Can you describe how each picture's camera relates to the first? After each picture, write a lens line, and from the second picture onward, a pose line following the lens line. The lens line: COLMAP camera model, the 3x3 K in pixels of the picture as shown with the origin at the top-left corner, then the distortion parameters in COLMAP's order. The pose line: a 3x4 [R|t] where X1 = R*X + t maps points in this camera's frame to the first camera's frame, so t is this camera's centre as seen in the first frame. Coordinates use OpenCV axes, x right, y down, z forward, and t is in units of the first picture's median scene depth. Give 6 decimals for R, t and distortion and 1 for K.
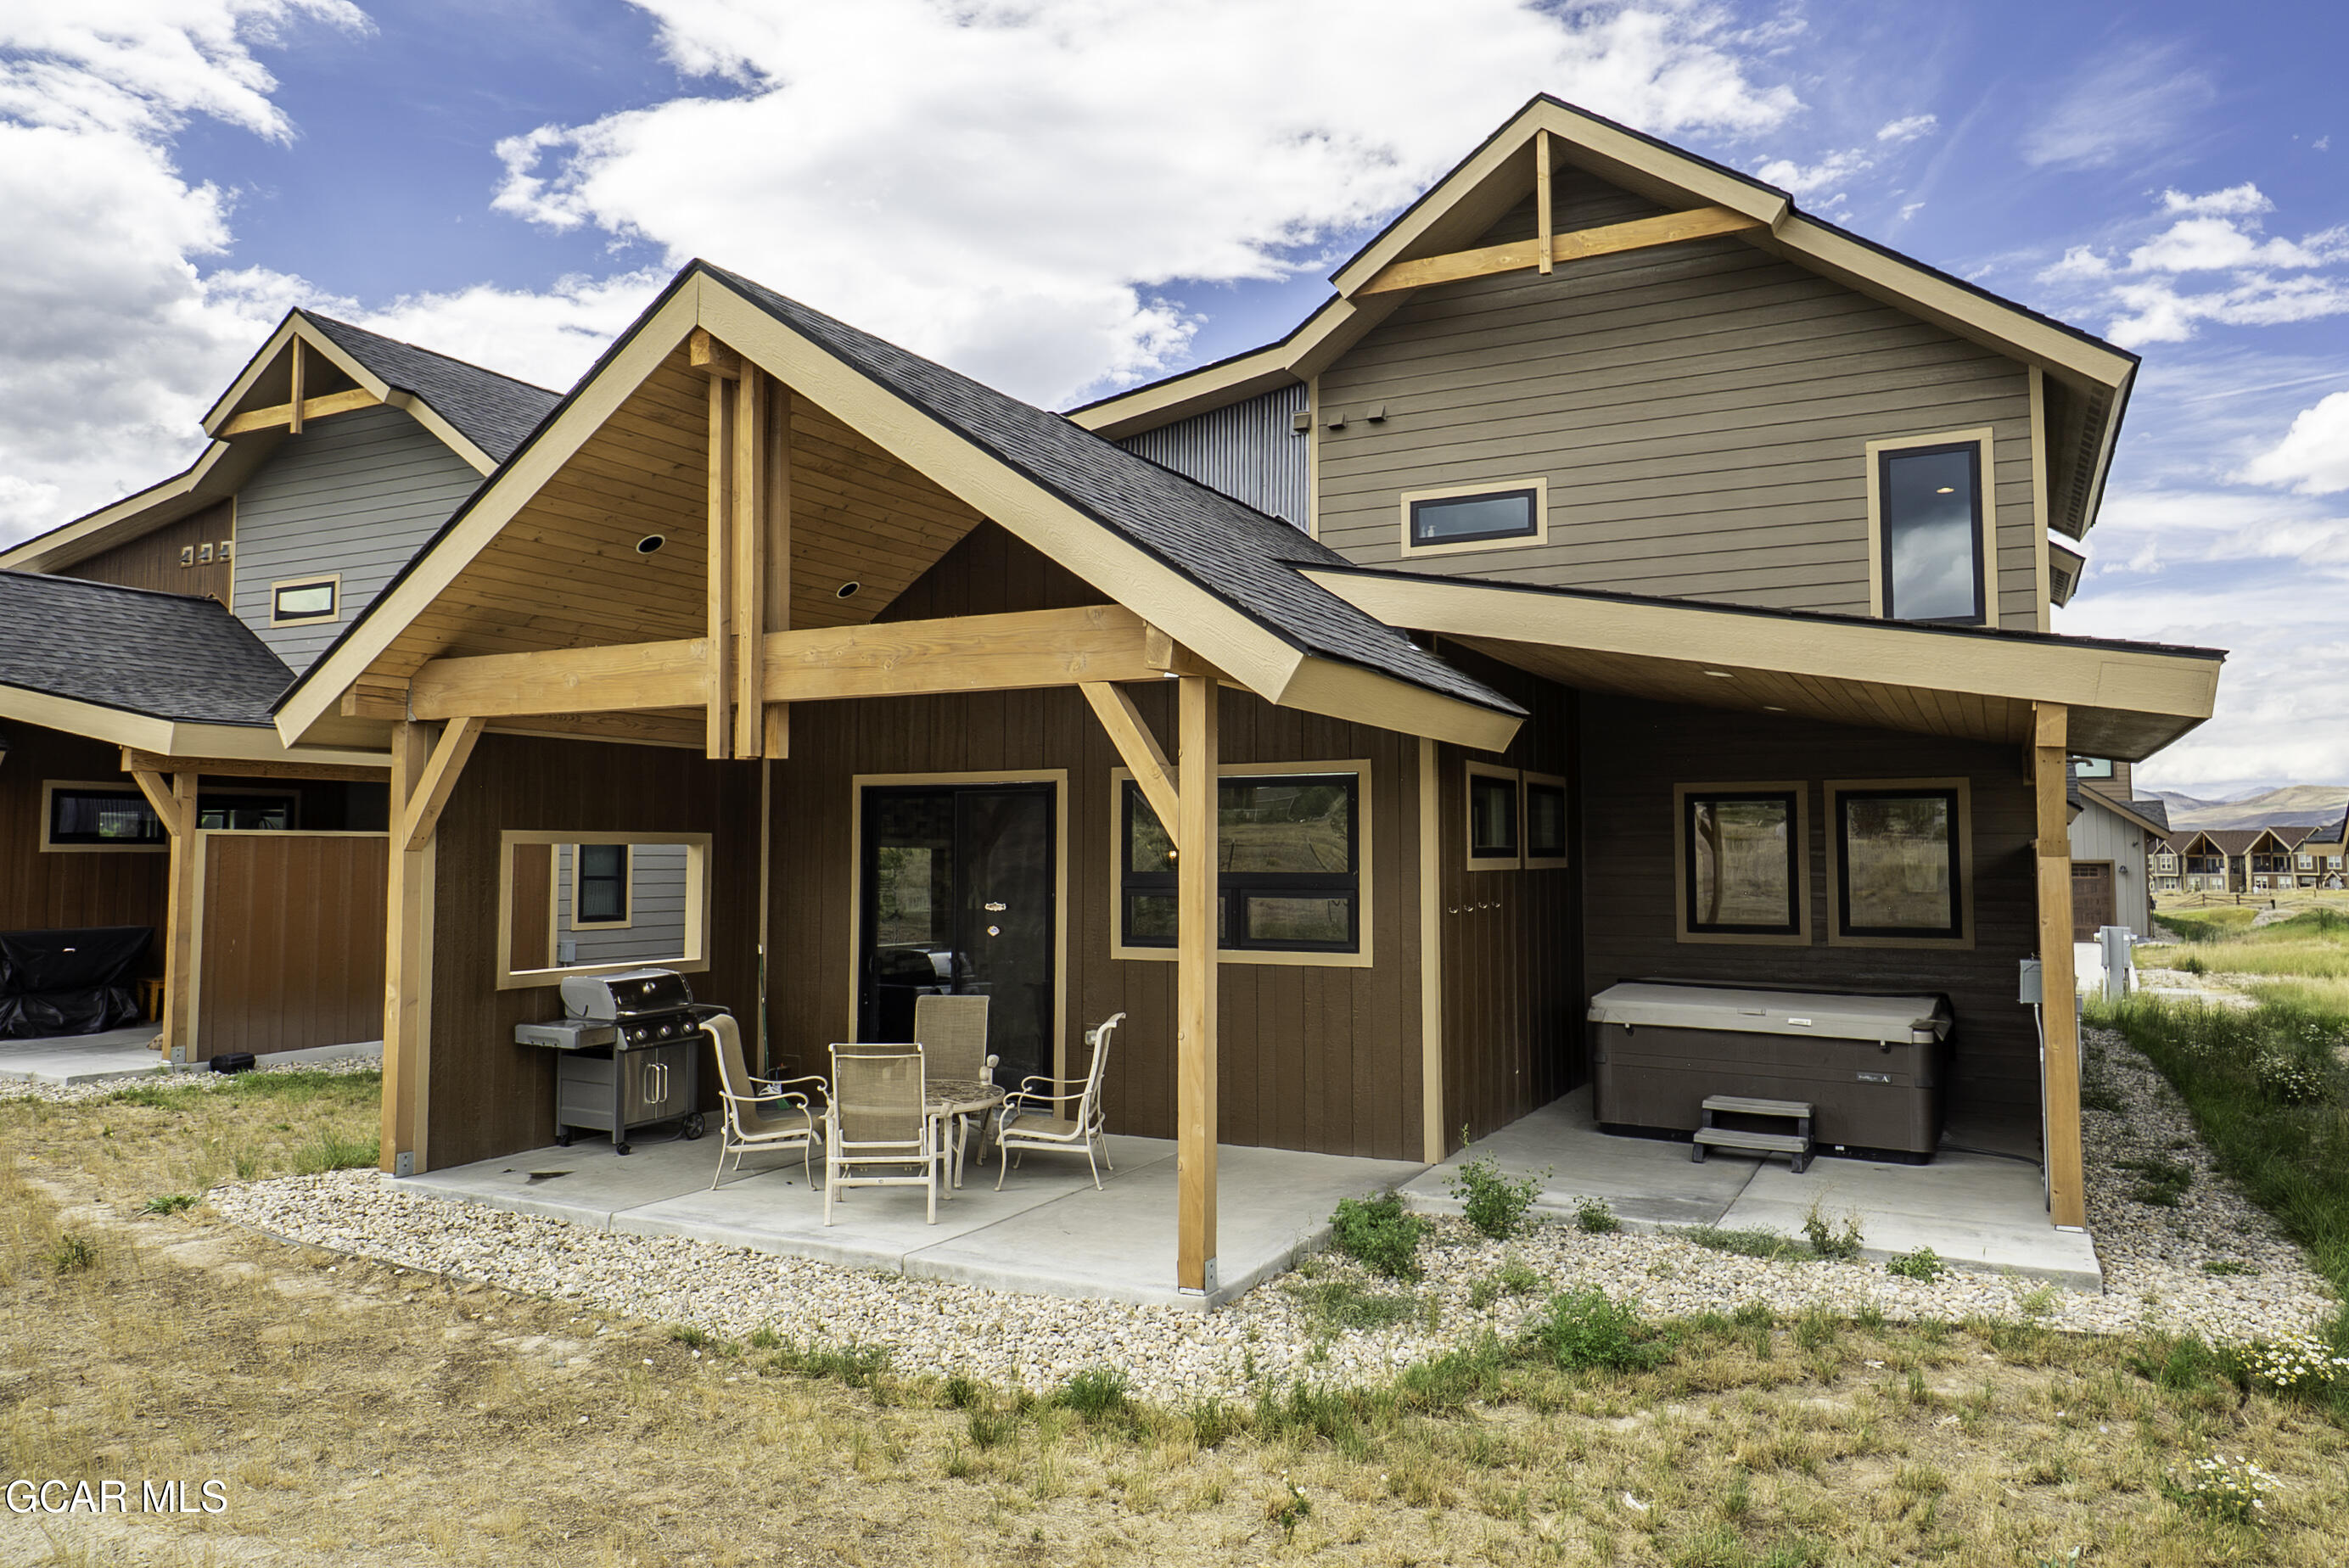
lens RADIAL K [[1631.4, 0, 1174.5], [0, 1631.4, 784.0], [0, 0, 1]] dist [0.000890, 0.004218]
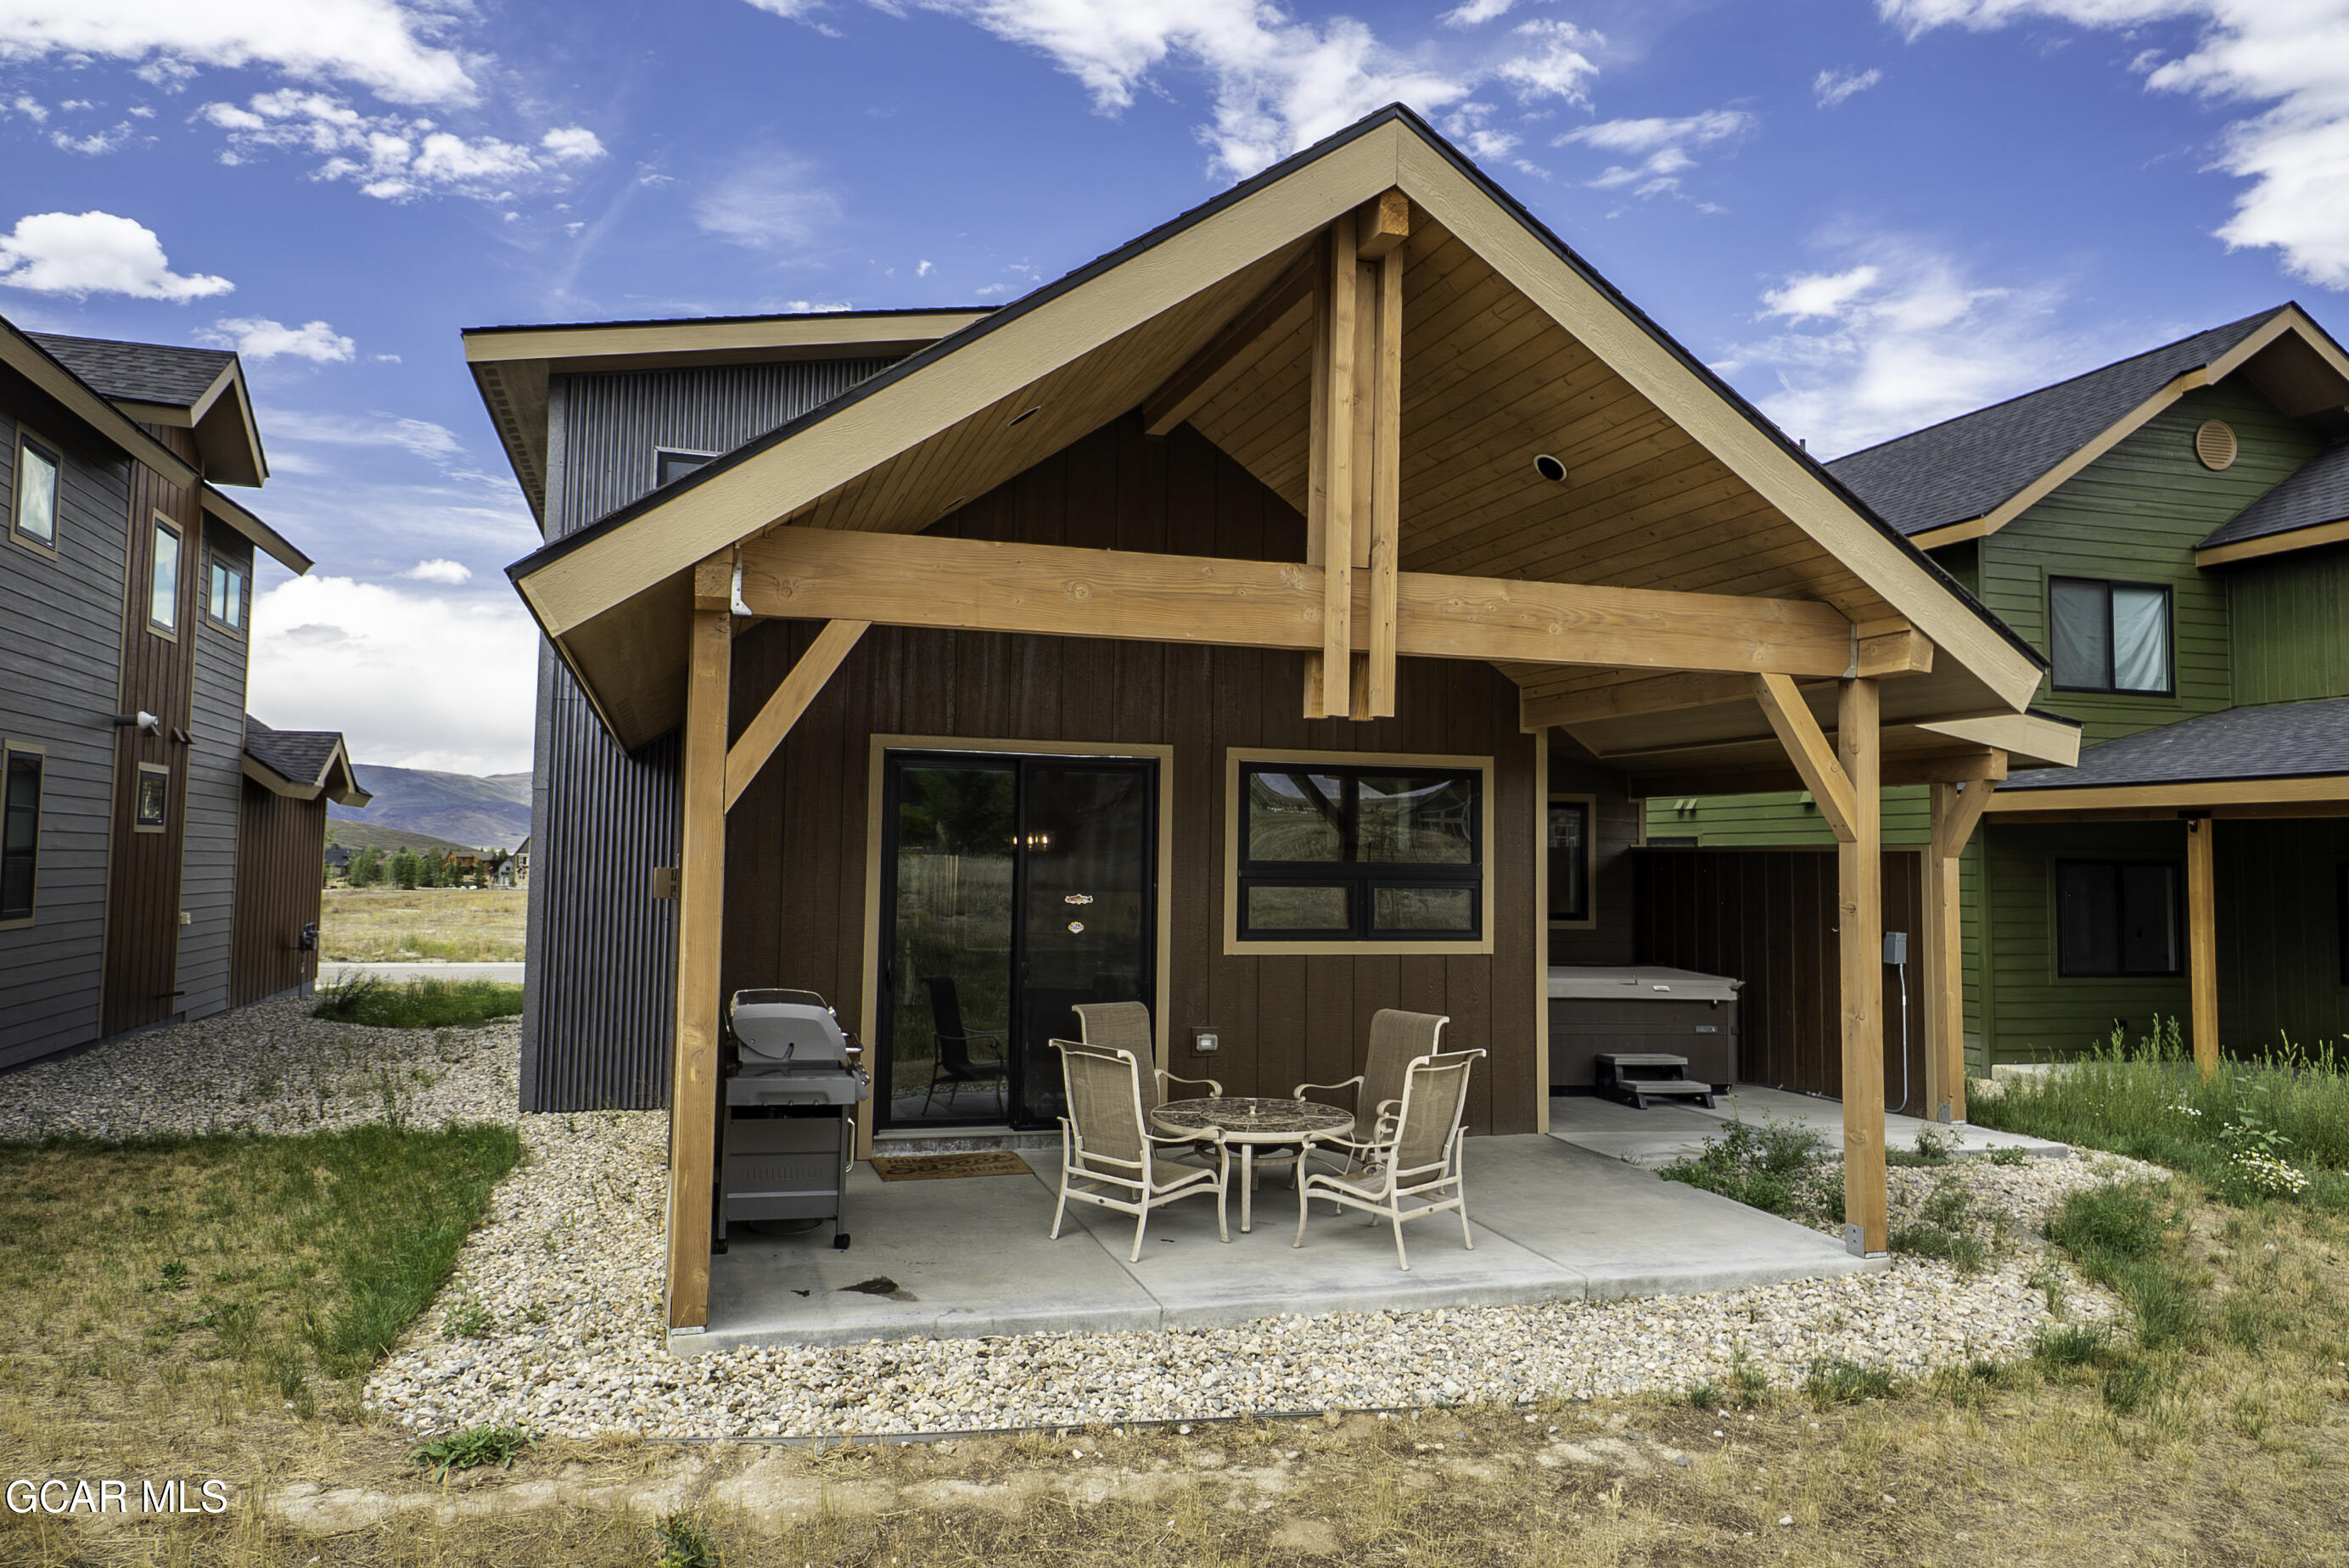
lens RADIAL K [[1590.2, 0, 1174.5], [0, 1590.2, 784.0], [0, 0, 1]] dist [0.003383, 0.019599]
pose [[0.712207, 0.044681, 0.700546, -0.832094], [-0.045276, 0.998818, -0.017675, 0.033542], [-0.700508, -0.019129, 0.713388, 0.457551]]
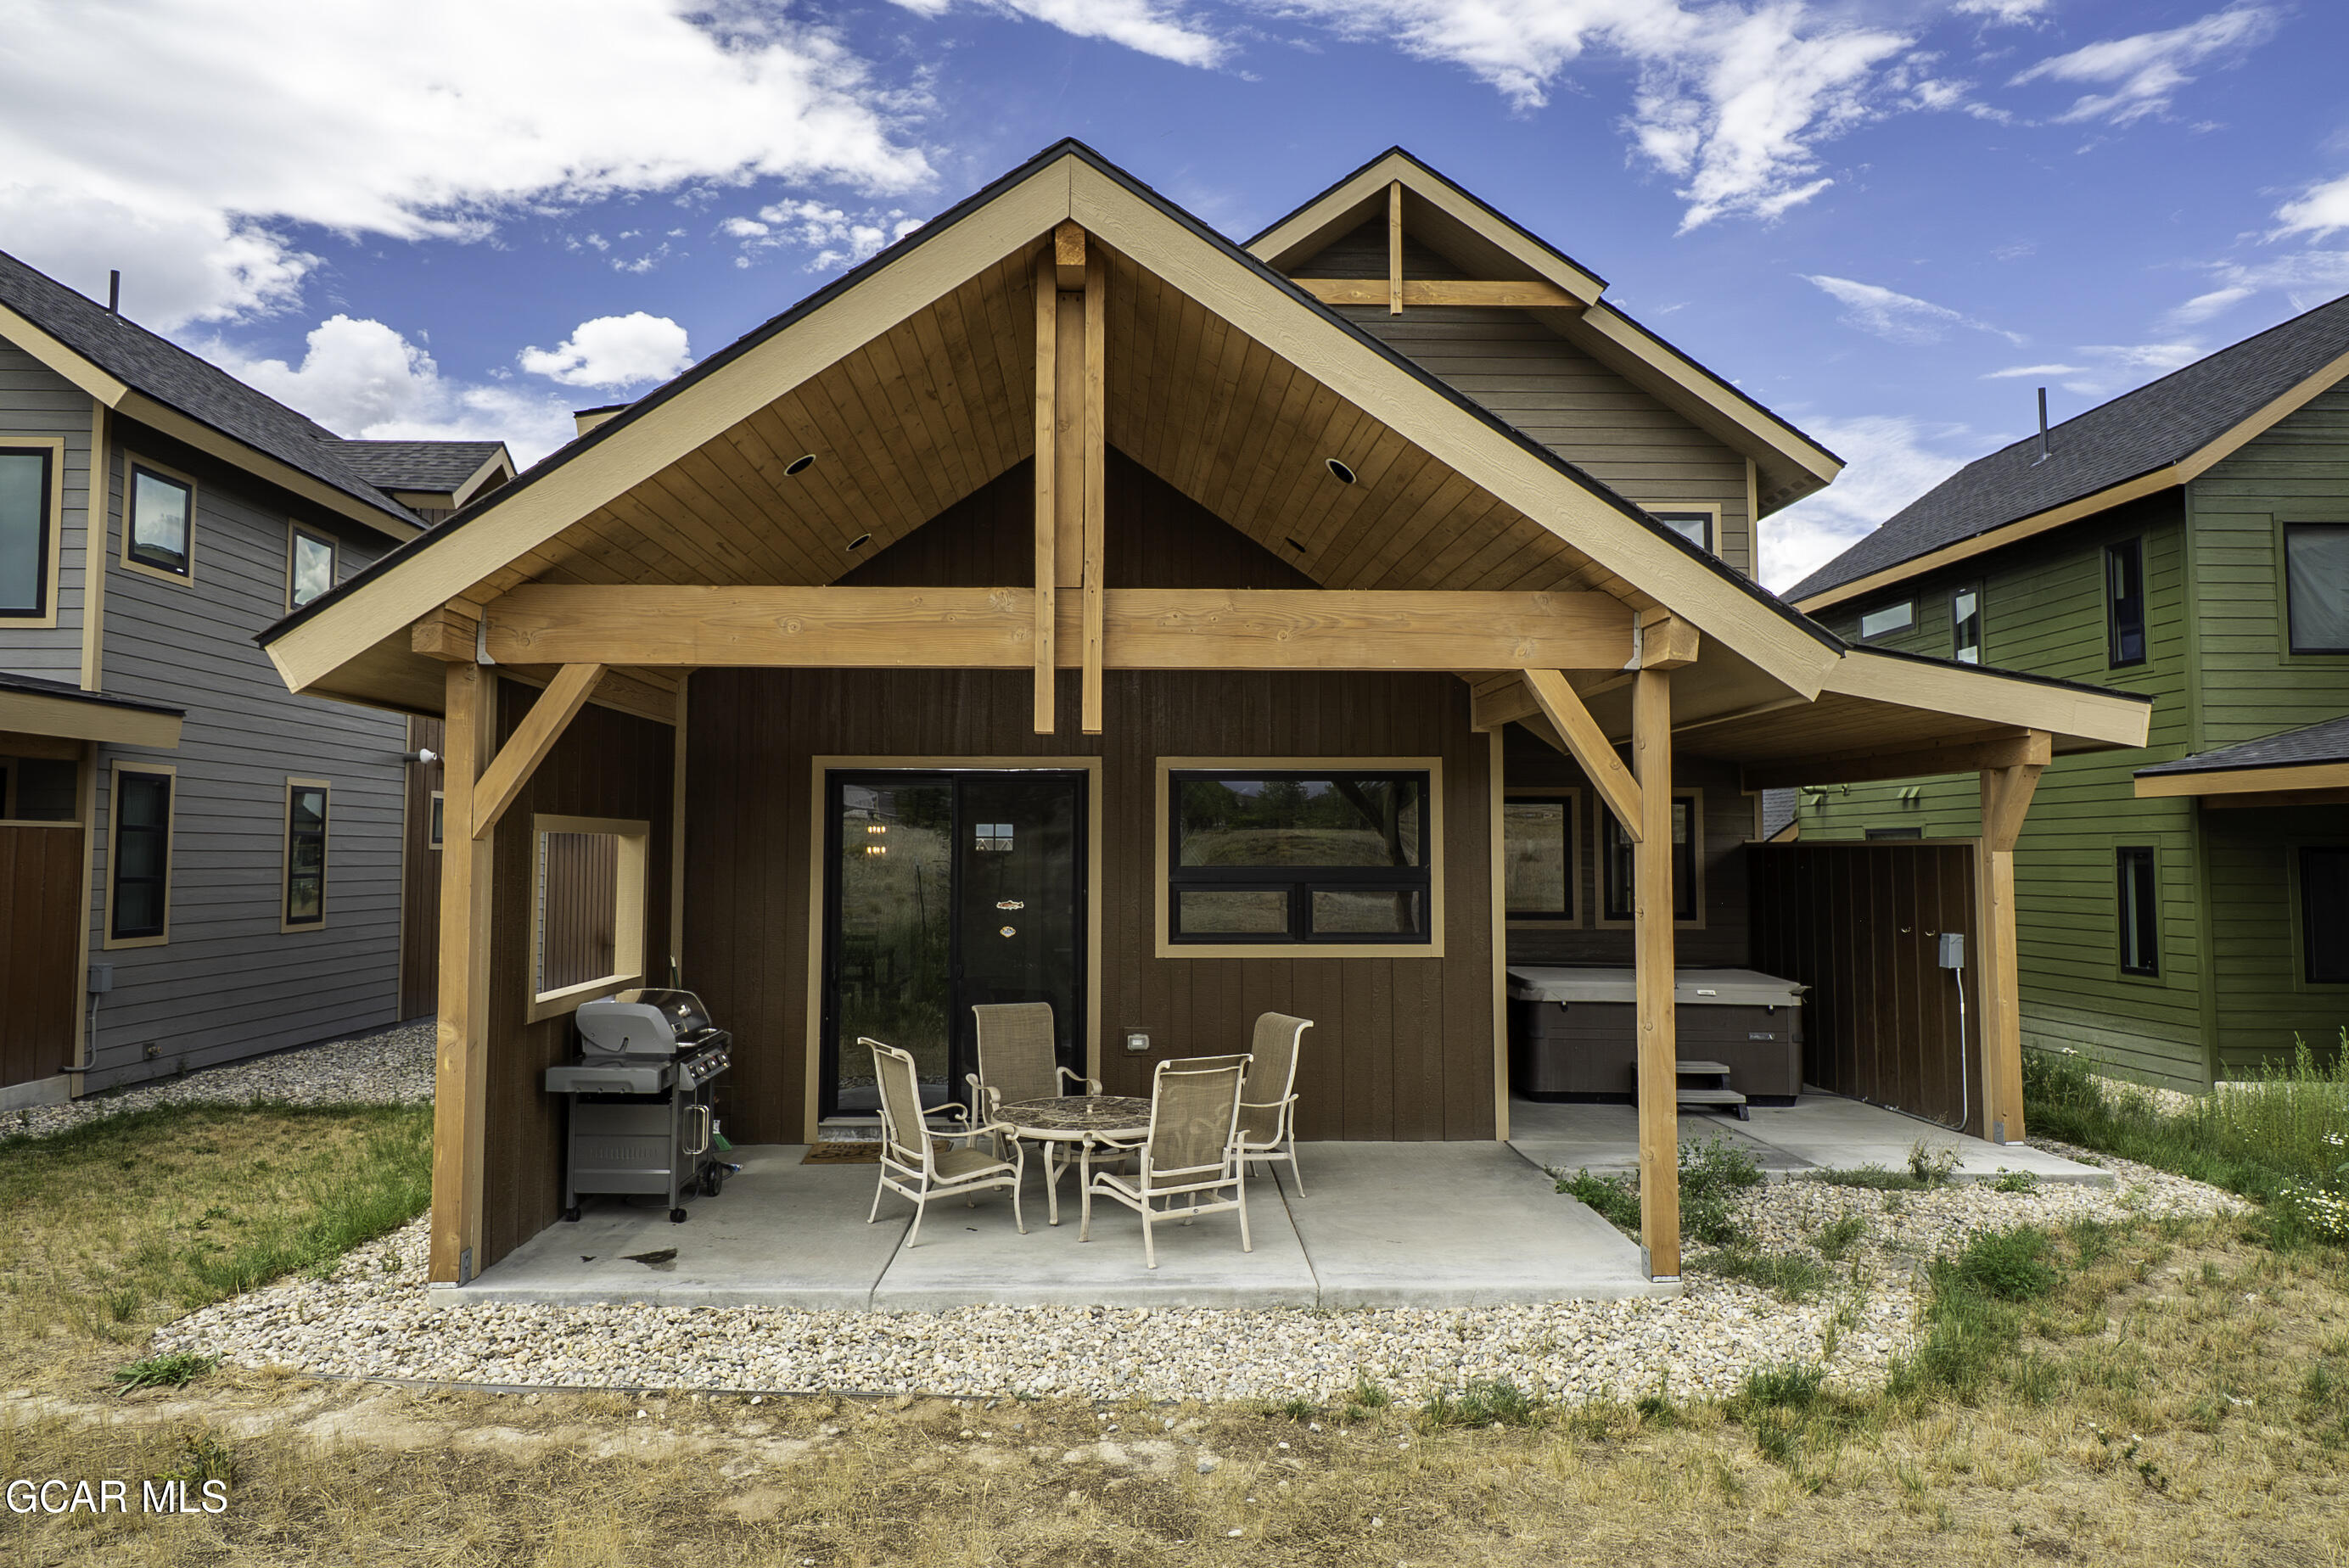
lens RADIAL K [[1555.3, 0, 1174.5], [0, 1555.3, 784.0], [0, 0, 1]] dist [0.003932, 0.009307]
pose [[0.868705, 0.023367, 0.494778, -0.578469], [-0.022174, 0.999720, -0.008283, 0.015599], [-0.494833, -0.003776, 0.868980, 0.246929]]
